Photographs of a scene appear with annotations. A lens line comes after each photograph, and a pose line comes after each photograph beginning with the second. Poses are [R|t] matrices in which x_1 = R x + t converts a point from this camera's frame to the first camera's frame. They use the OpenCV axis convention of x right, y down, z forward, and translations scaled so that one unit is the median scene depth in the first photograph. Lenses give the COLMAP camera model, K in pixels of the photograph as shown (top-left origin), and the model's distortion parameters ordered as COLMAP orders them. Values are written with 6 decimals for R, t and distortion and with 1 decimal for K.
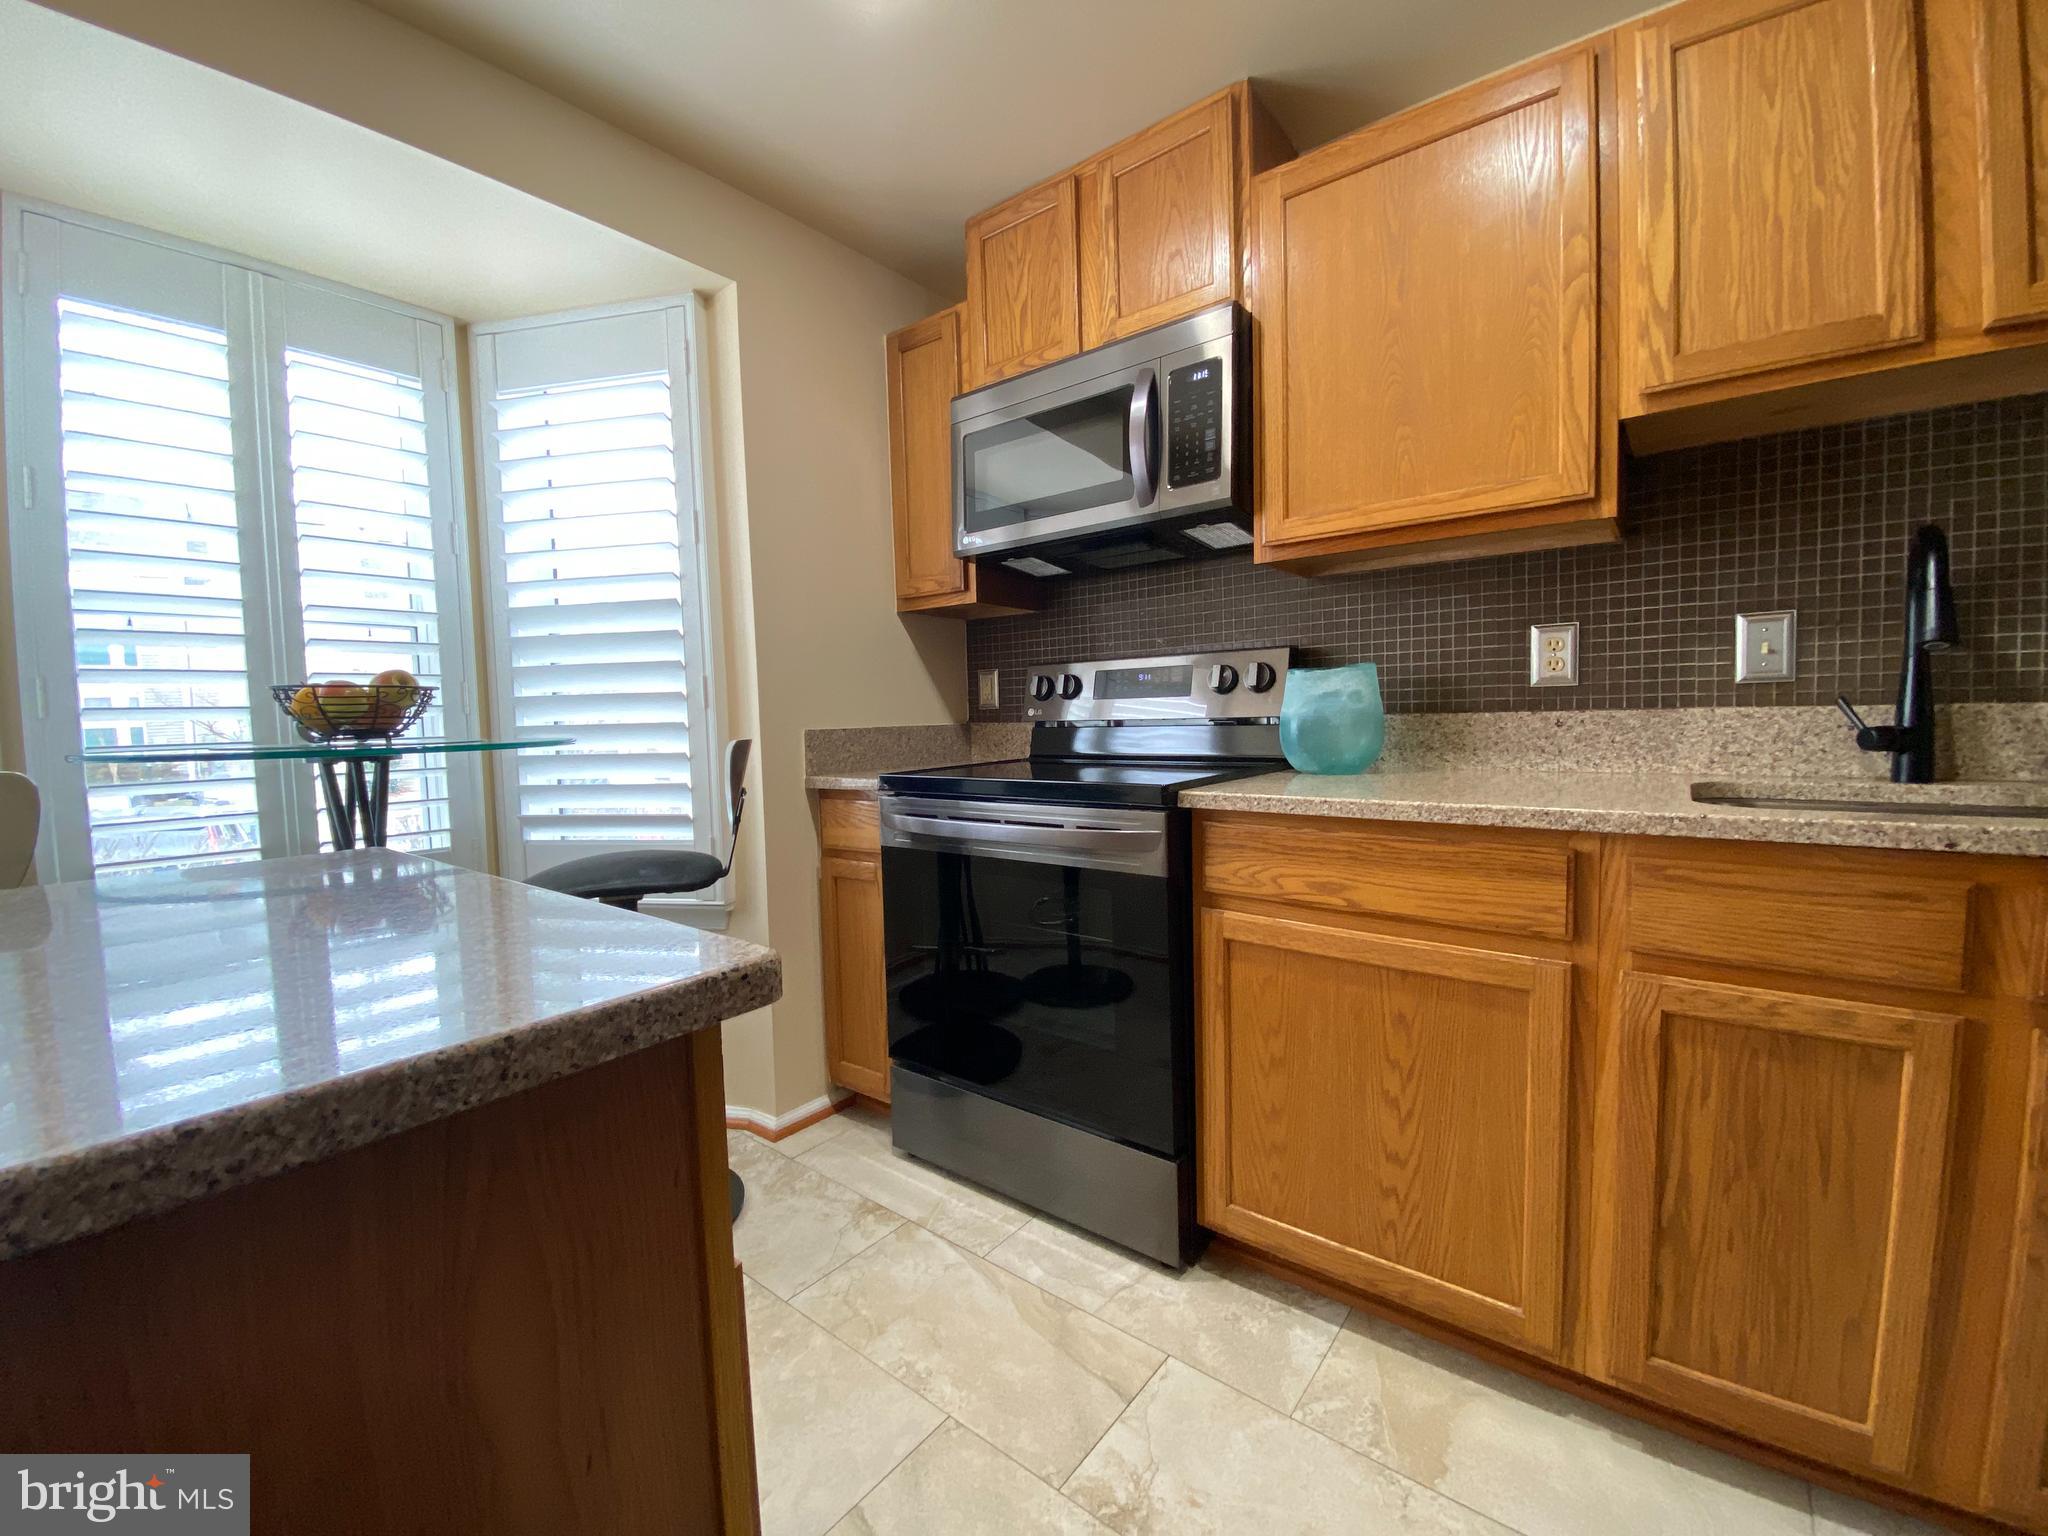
lens RADIAL K [[830.5, 0, 1017.6], [0, 830.5, 765.9], [0, 0, 1]] dist [0.007470, -0.017864]
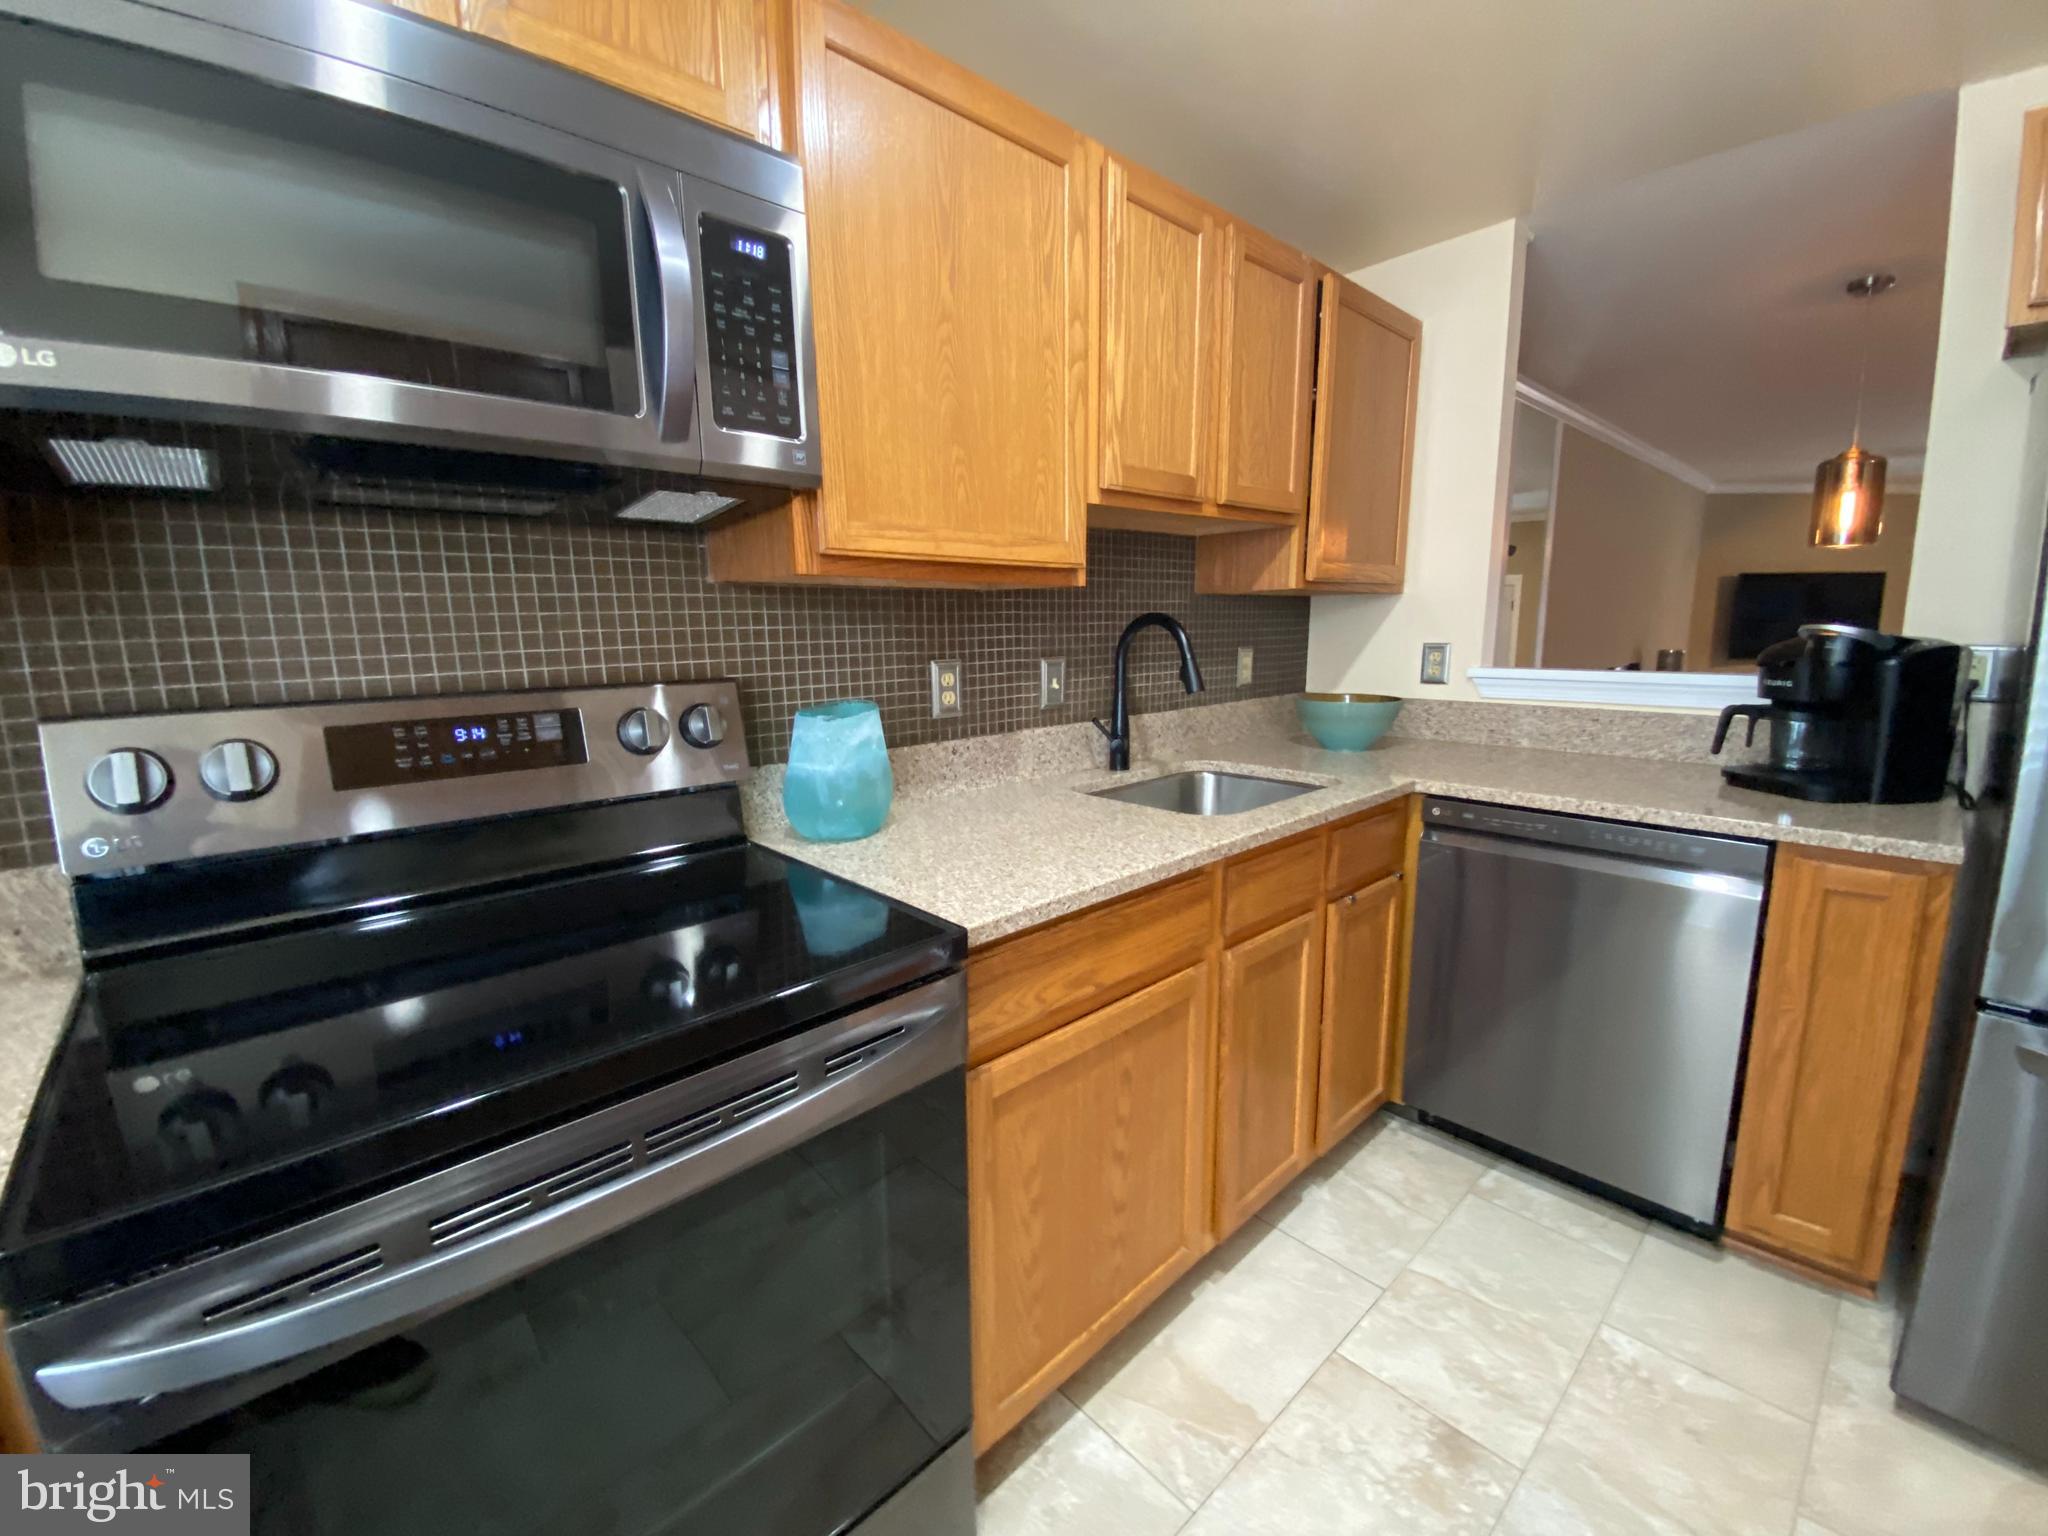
lens RADIAL K [[811.1, 0, 1024.0], [0, 811.1, 768.0], [0, 0, 1]] dist [0.021199, -0.015991]
pose [[0.158078, -0.142472, 0.977094, -0.339157], [0.073814, 0.988472, 0.132189, -0.145995], [-0.984664, 0.051227, 0.166772, 0.651607]]
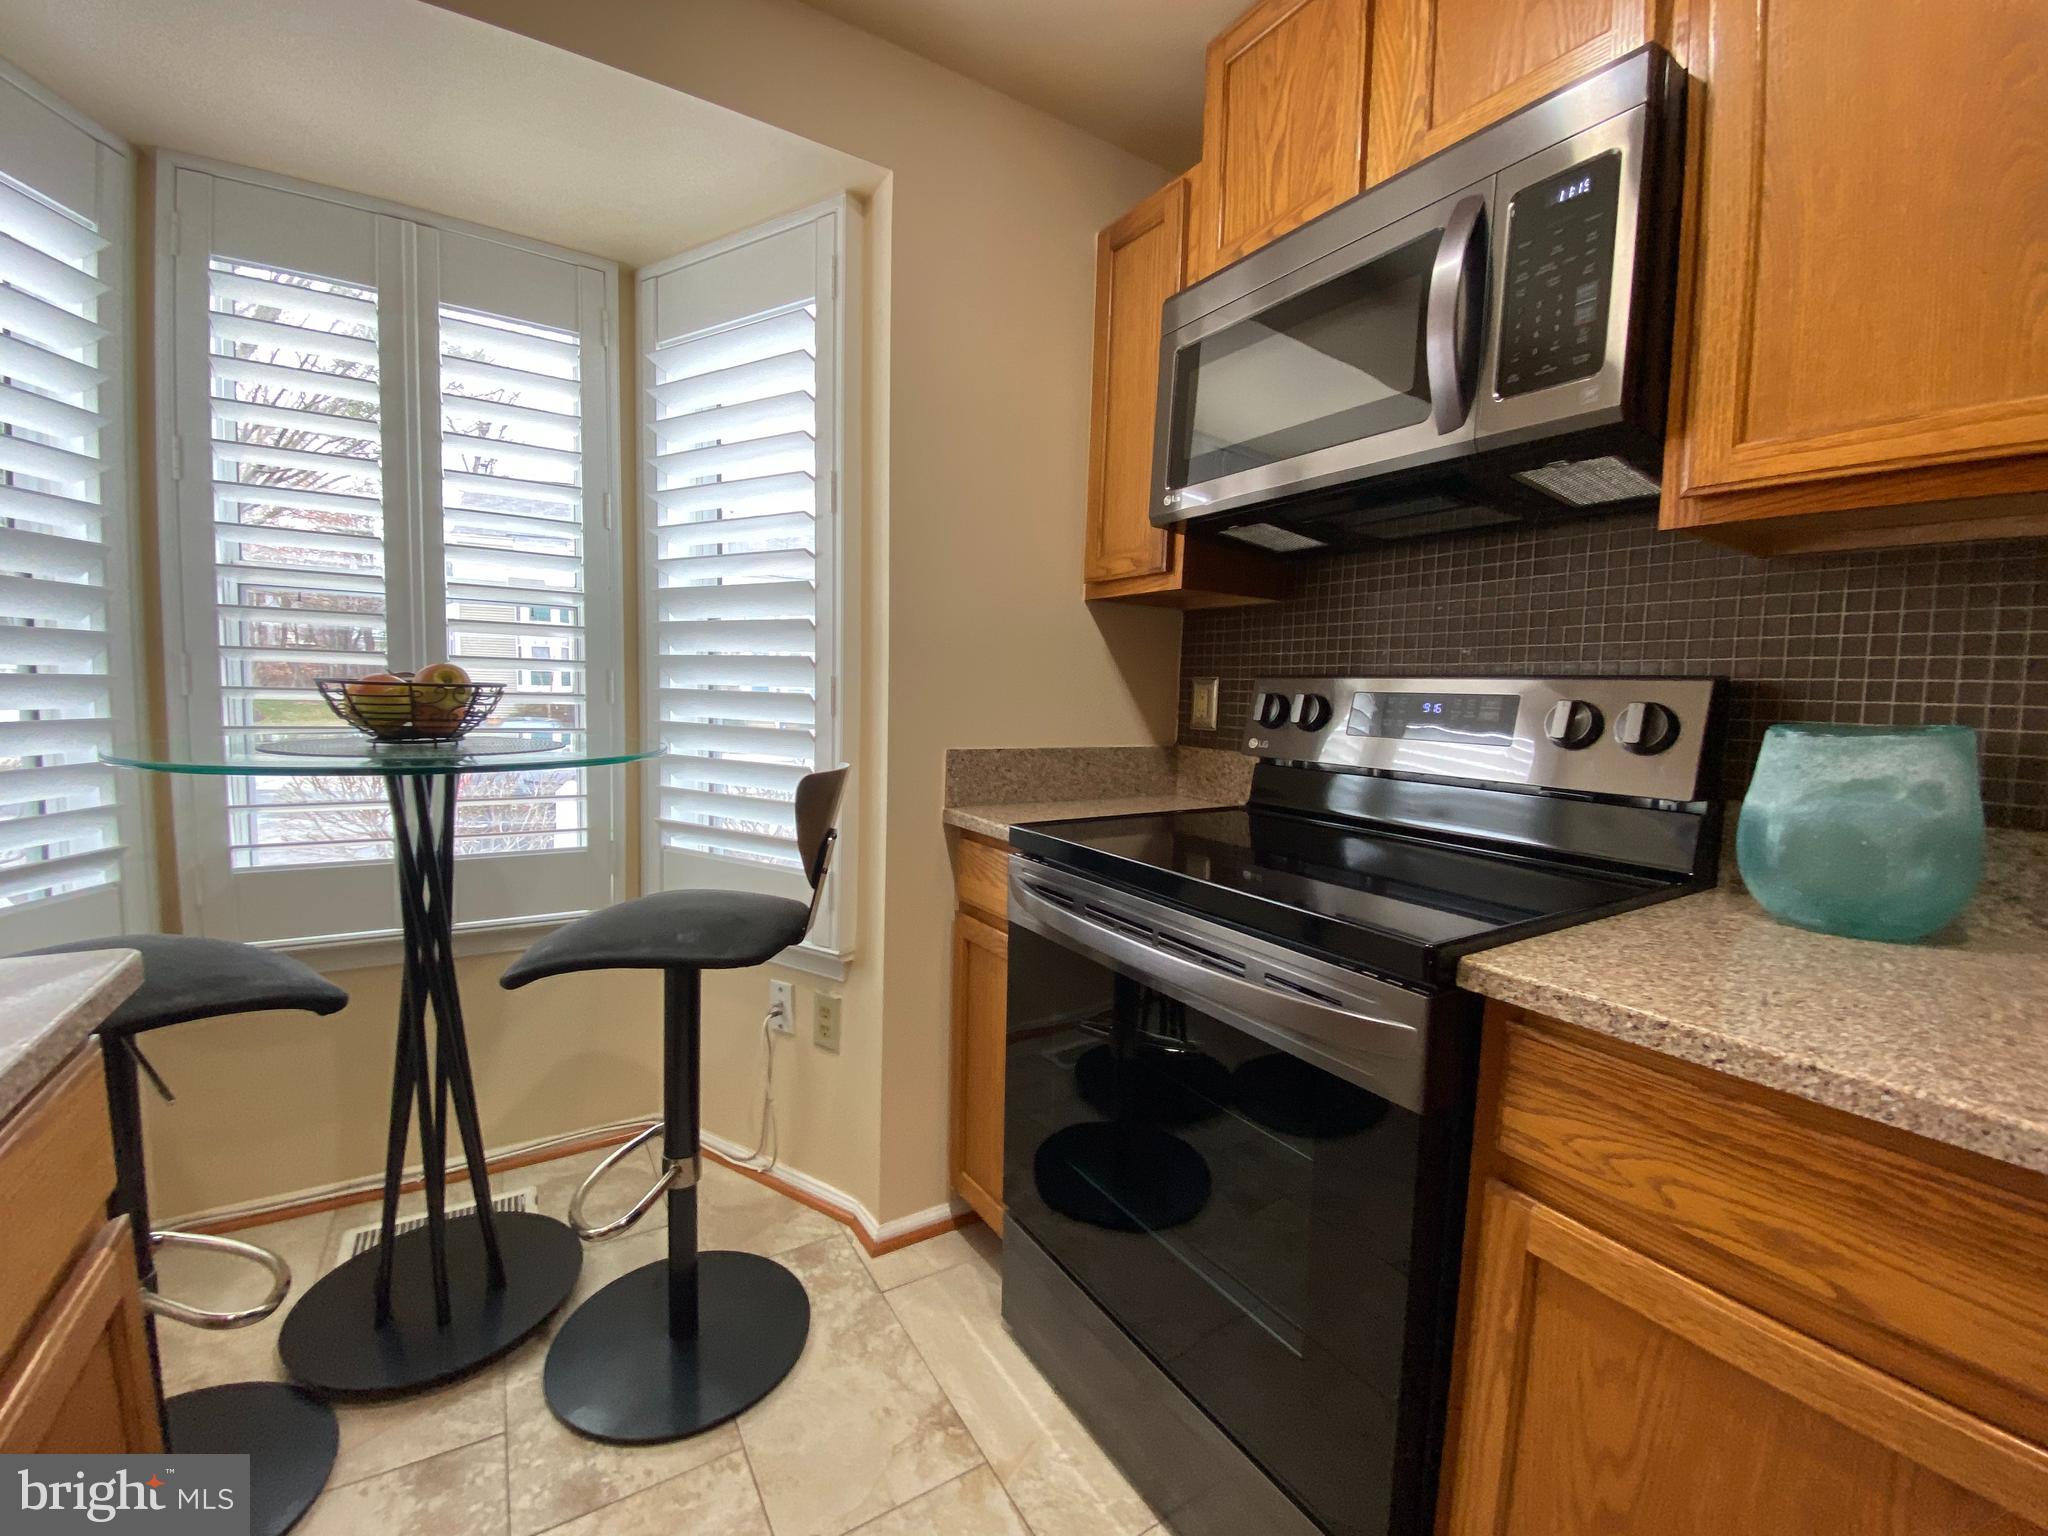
lens RADIAL K [[830.5, 0, 1017.6], [0, 830.5, 765.9], [0, 0, 1]] dist [0.007470, -0.017864]
pose [[0.944542, 0.081335, -0.318160, 0.066921], [-0.072464, 0.996583, 0.039638, -0.073226], [0.320297, -0.014385, 0.947208, 0.318249]]
